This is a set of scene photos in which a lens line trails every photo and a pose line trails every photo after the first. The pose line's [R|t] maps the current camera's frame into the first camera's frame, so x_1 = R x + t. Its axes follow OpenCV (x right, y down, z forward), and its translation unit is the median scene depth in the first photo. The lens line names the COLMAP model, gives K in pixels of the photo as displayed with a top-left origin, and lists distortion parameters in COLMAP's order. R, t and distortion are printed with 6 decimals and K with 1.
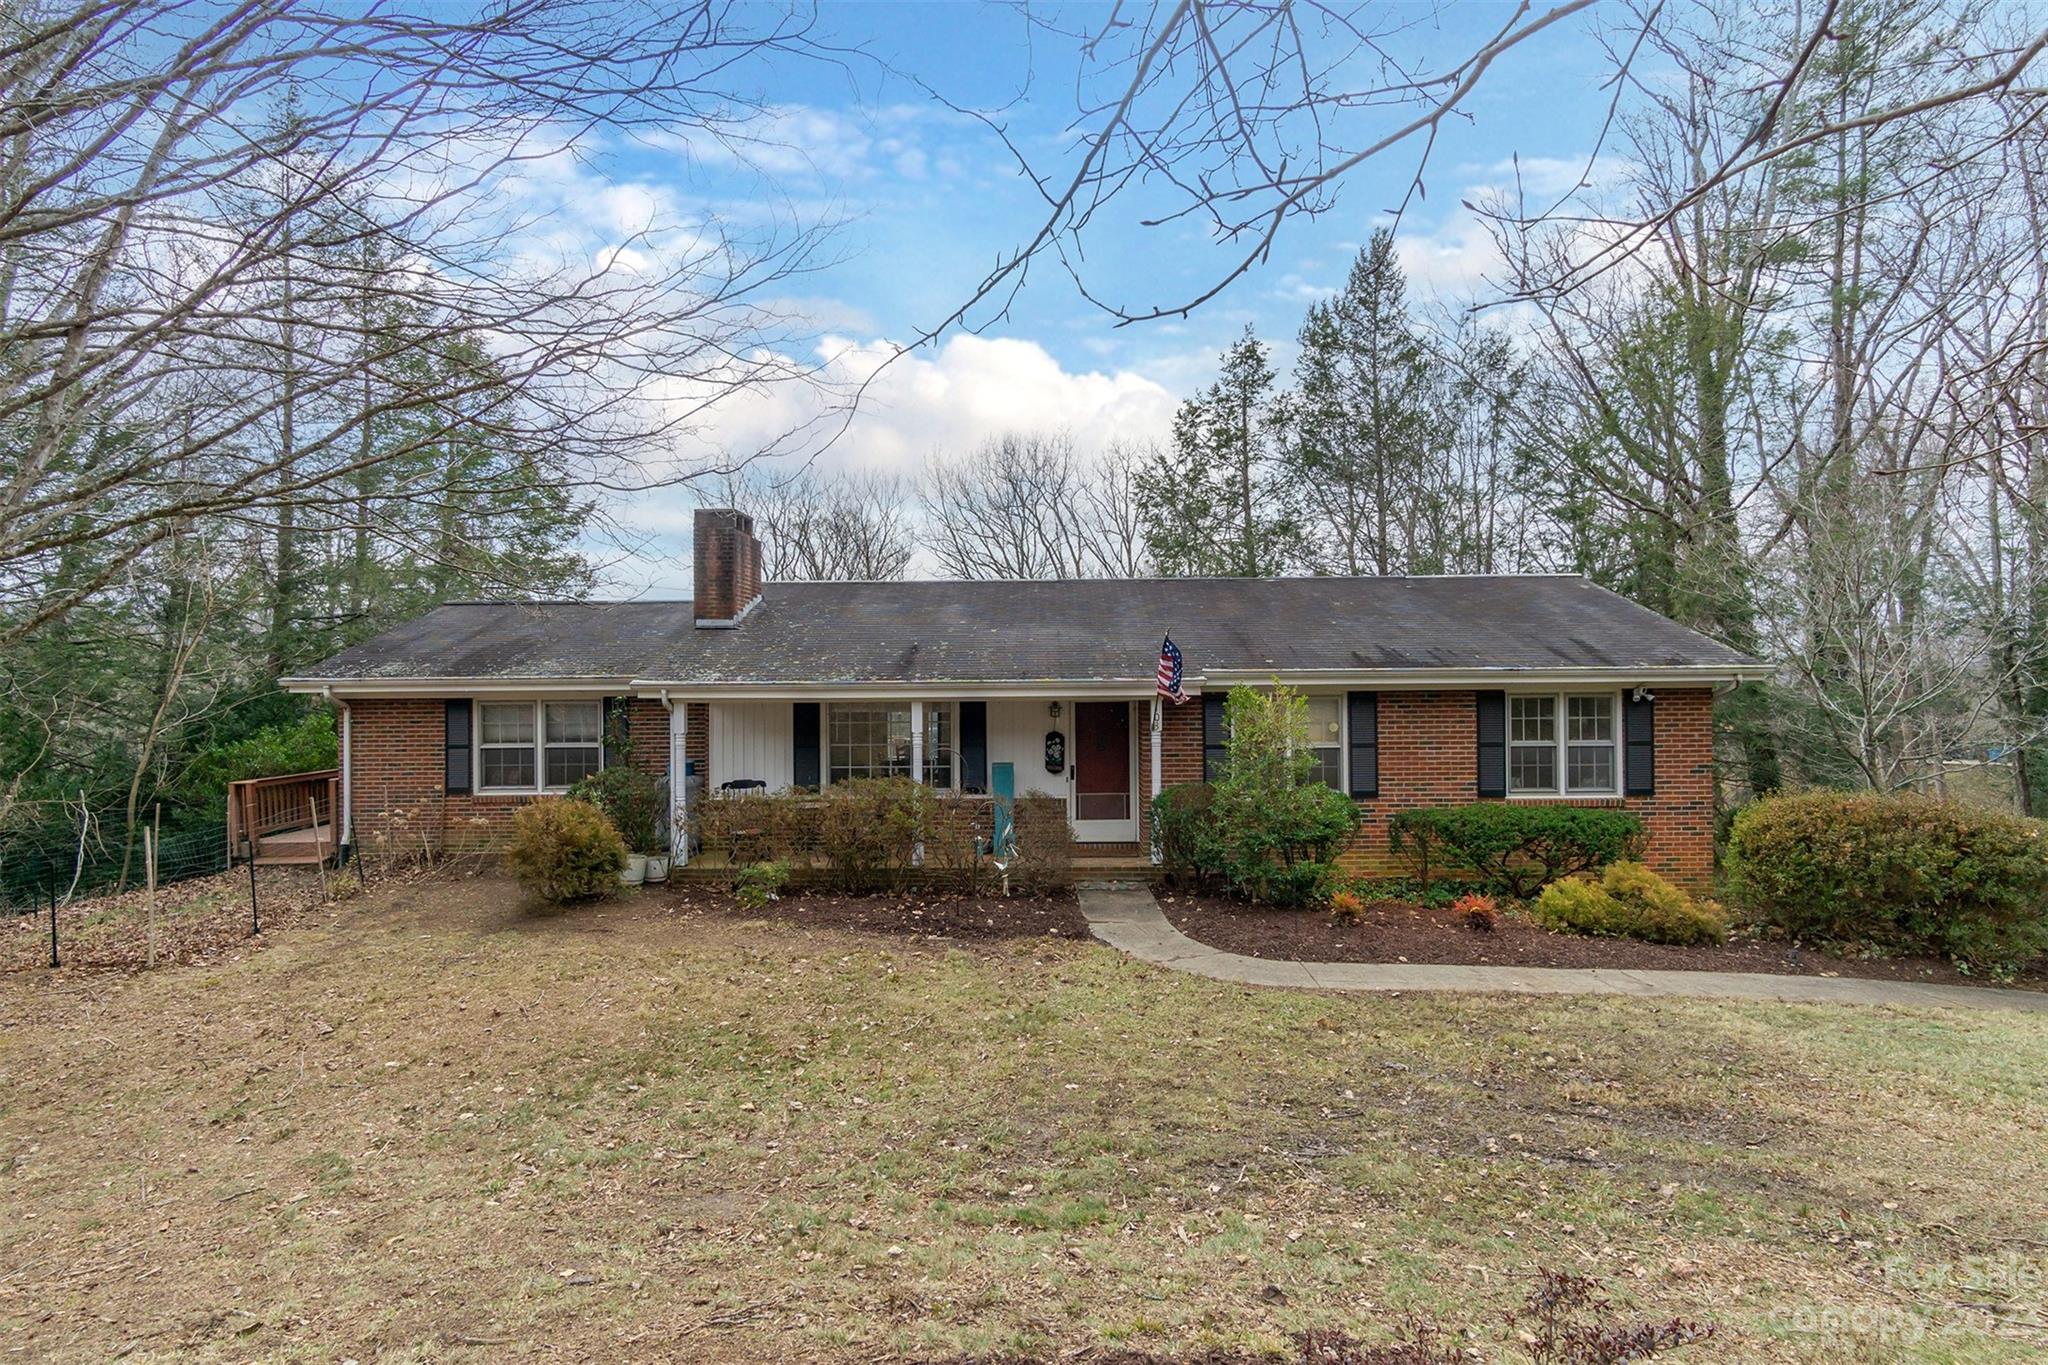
lens RADIAL K [[1105.6, 0, 1016.5], [0, 1105.6, 682.3], [0, 0, 1]] dist [0.003889, 0.000528]
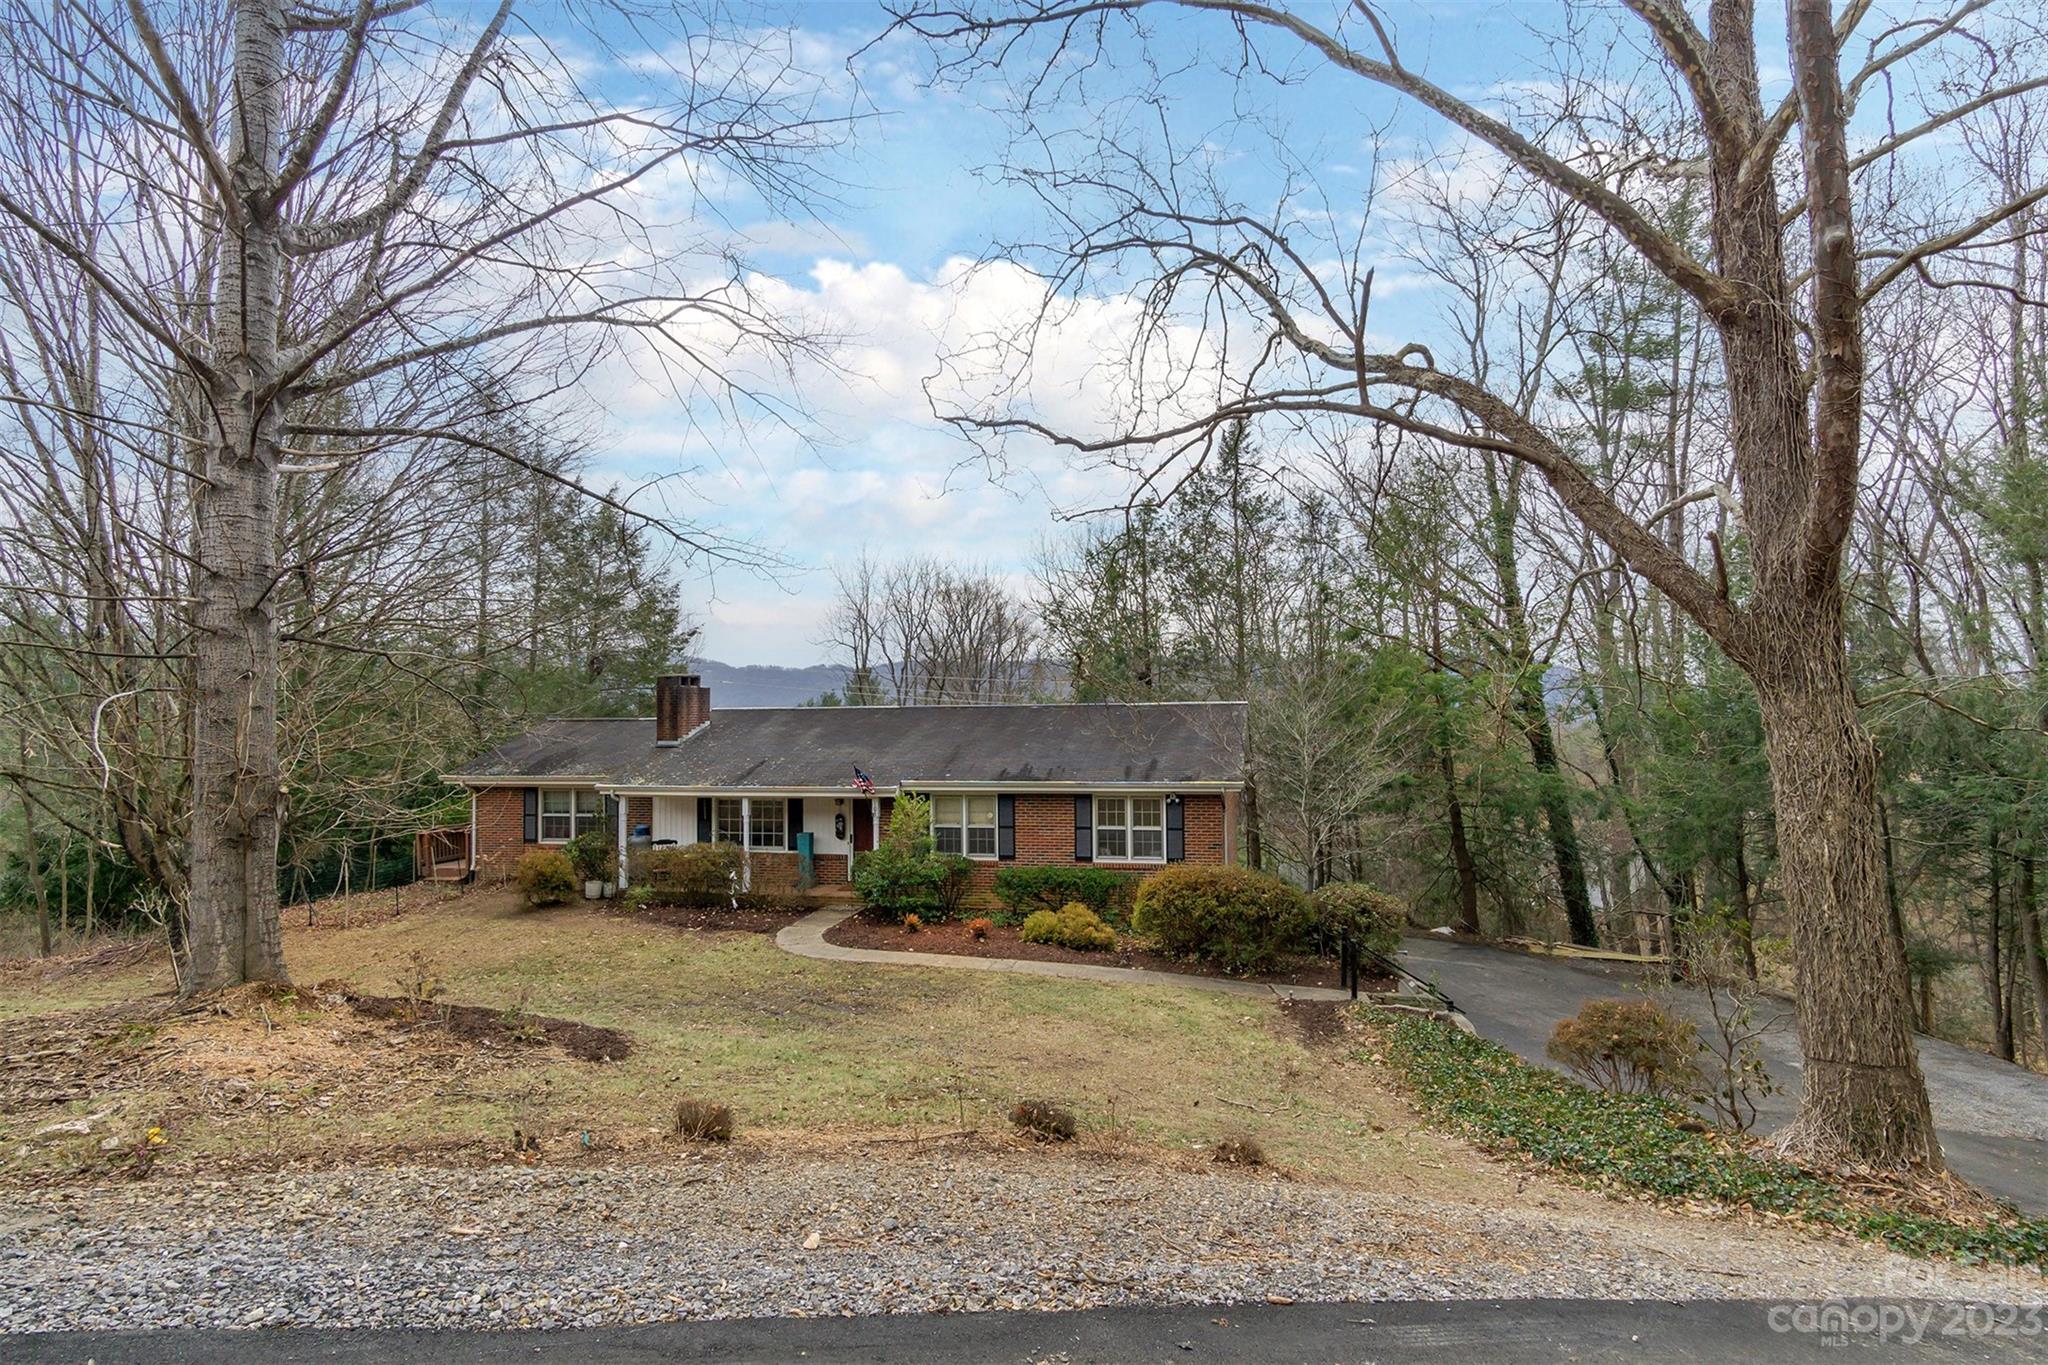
lens RADIAL K [[1105.6, 0, 1031.3], [0, 1105.6, 686.6], [0, 0, 1]] dist [0.003889, 0.000528]
pose [[0.976460, -0.007347, -0.215572, 0.696792], [0.000836, 0.999541, -0.030280, -0.098319], [0.215695, 0.029388, 0.976018, -0.571434]]
